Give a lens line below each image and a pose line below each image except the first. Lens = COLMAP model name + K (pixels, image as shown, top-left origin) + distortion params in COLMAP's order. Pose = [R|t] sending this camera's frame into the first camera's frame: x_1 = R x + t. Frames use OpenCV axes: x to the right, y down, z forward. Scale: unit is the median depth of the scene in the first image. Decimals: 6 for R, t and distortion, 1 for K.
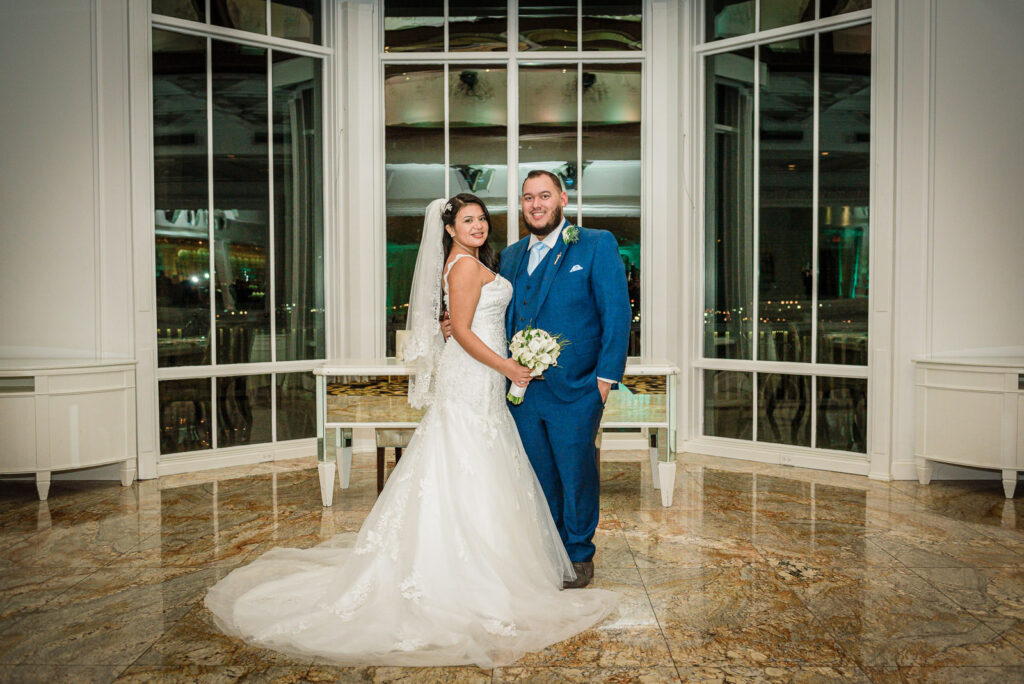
lens RADIAL K [[1025.0, 0, 512.0], [0, 1025.0, 342.0], [0, 0, 1]] dist [0.007041, 0.002430]
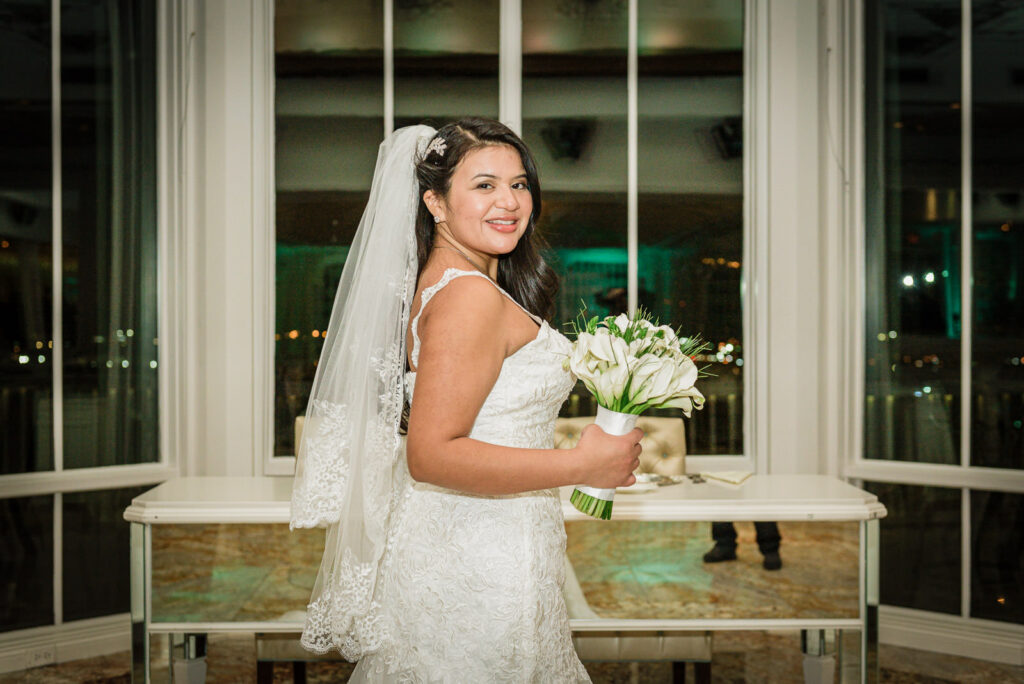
lens RADIAL K [[1472.9, 0, 512.0], [0, 1472.9, 342.0], [0, 0, 1]] dist [0.005766, -0.025408]
pose [[0.999345, 0.000978, 0.036172, -0.037493], [0.000179, 0.999489, -0.031950, -0.029862], [-0.036185, 0.031935, 0.998835, 0.317558]]
